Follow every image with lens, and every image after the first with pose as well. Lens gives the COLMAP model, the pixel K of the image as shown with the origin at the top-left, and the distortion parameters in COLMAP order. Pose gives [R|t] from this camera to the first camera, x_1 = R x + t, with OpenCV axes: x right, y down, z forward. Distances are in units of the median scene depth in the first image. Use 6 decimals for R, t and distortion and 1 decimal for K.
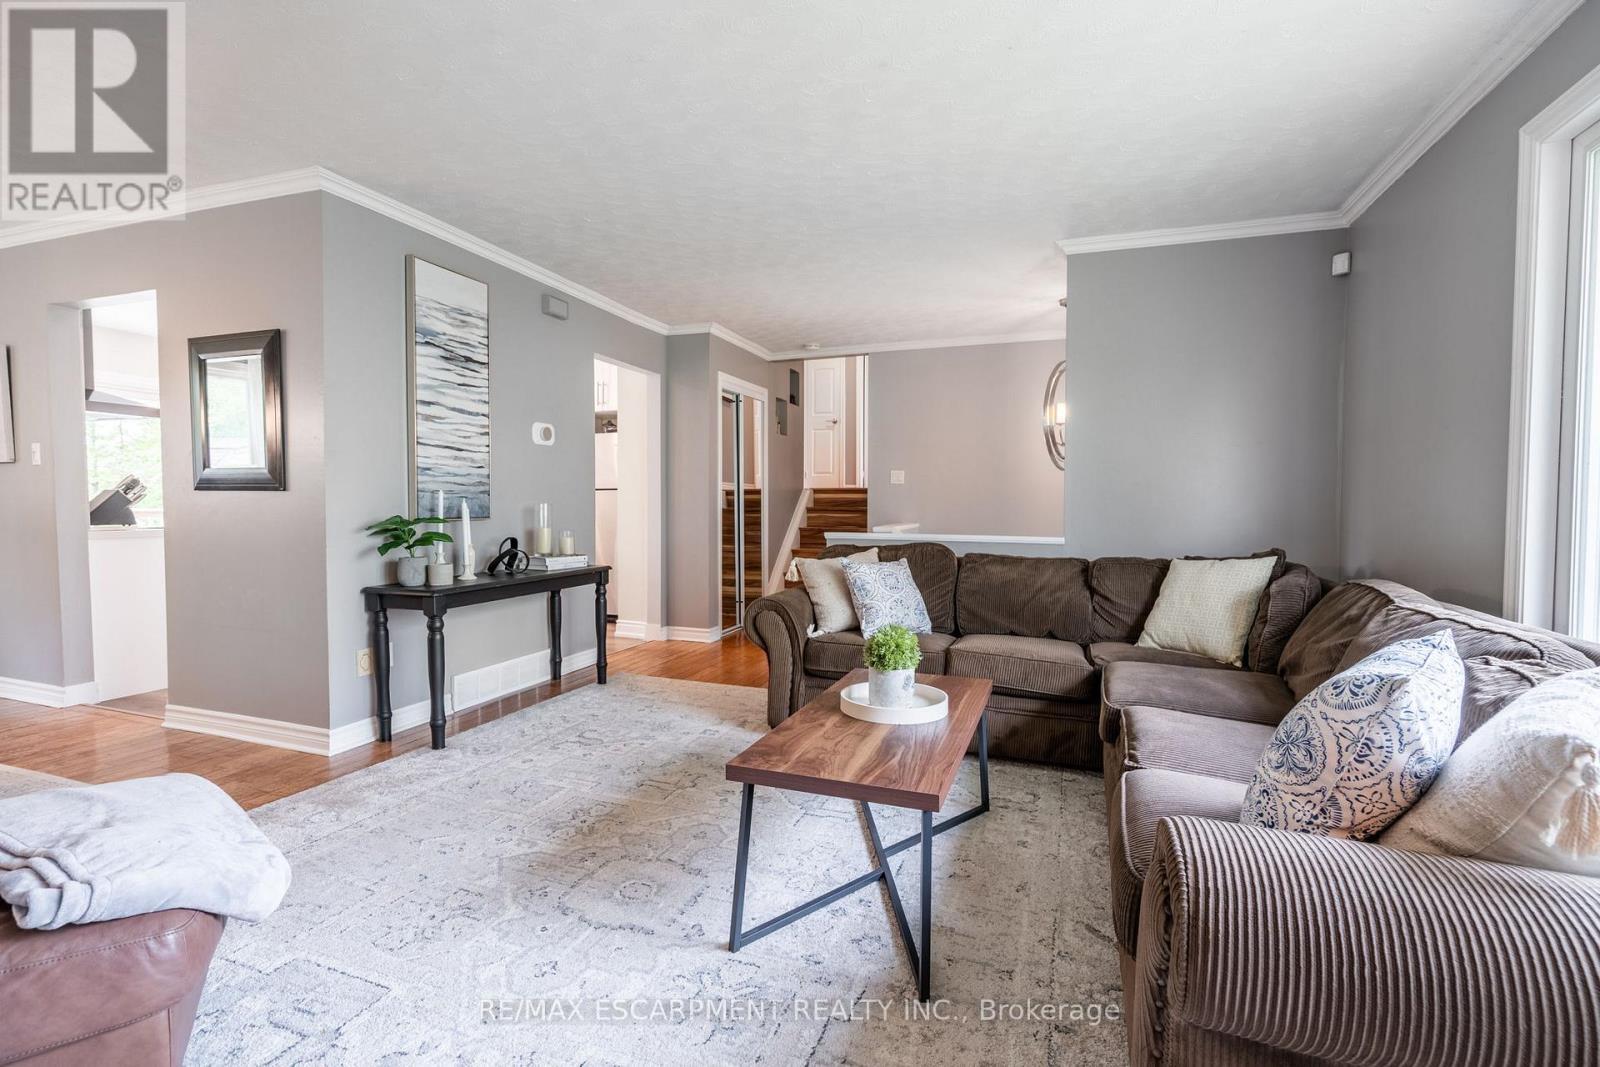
lens RADIAL K [[729.3, 0, 799.5], [0, 729.3, 528.5], [0, 0, 1]] dist [-0.002563, 0.000367]
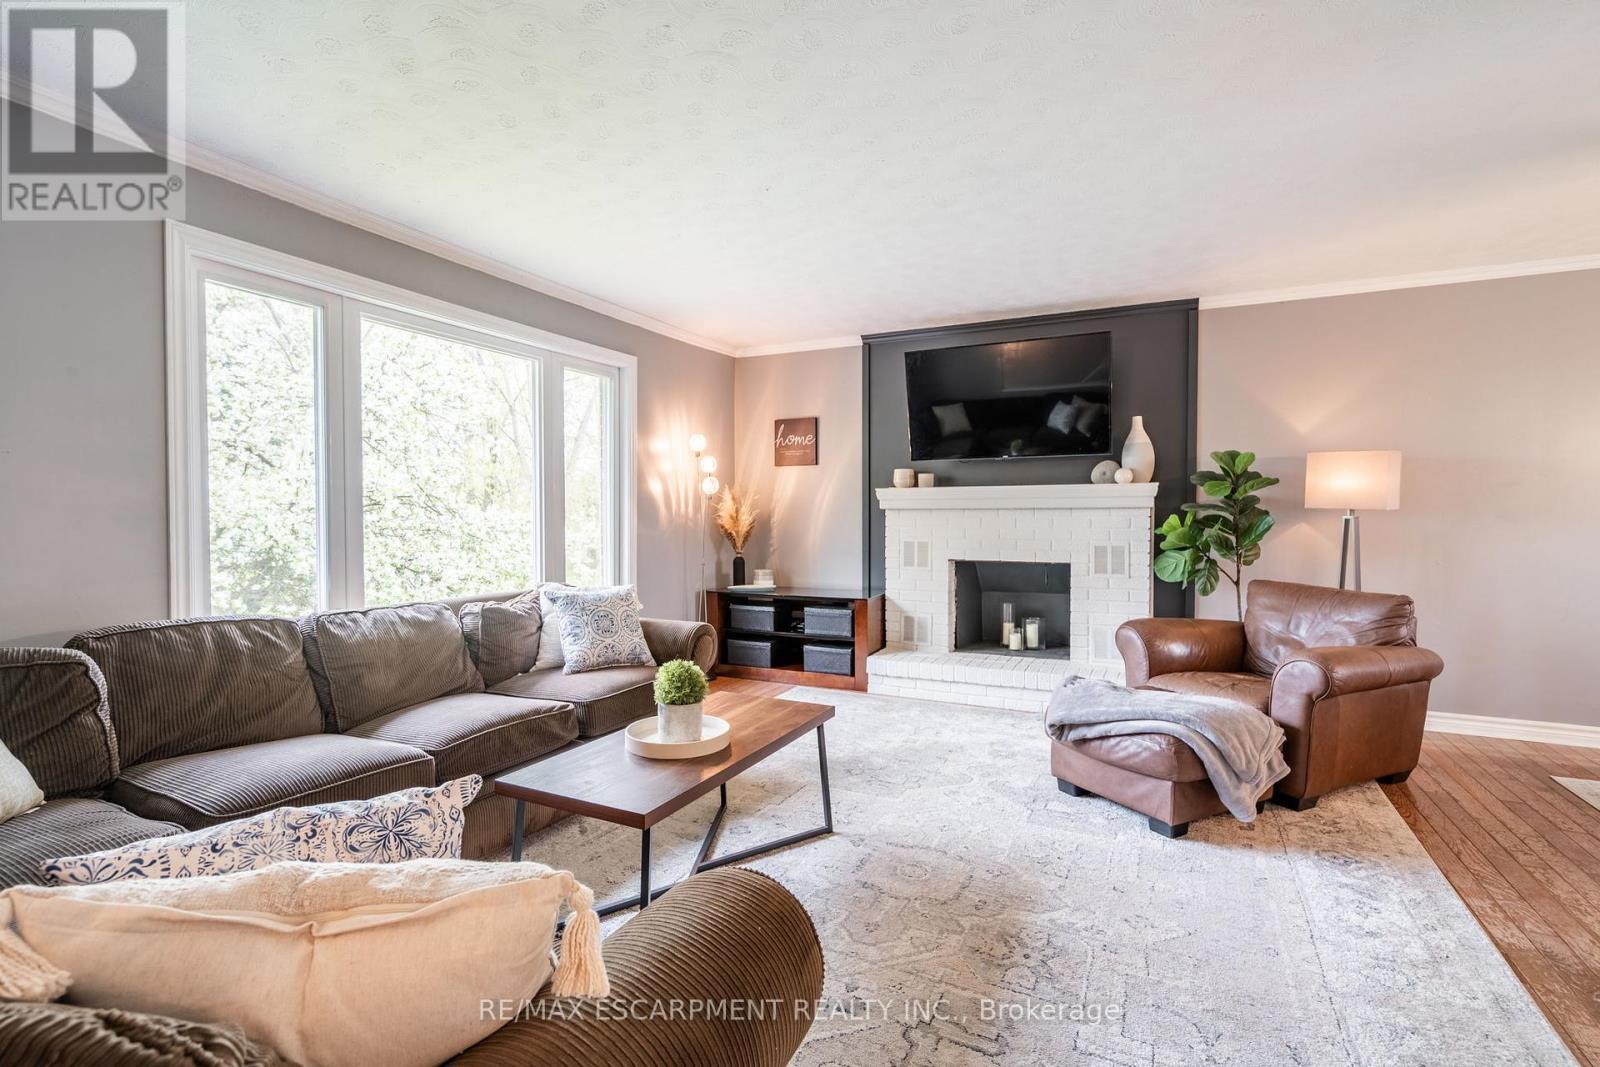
lens RADIAL K [[729.3, 0, 799.8], [0, 729.3, 531.3], [0, 0, 1]] dist [-0.002563, 0.000367]
pose [[-0.993913, -0.011244, 0.109588, -0.160038], [-0.006087, 0.998863, 0.047281, -0.104923], [-0.109995, 0.046326, -0.992852, 2.110486]]
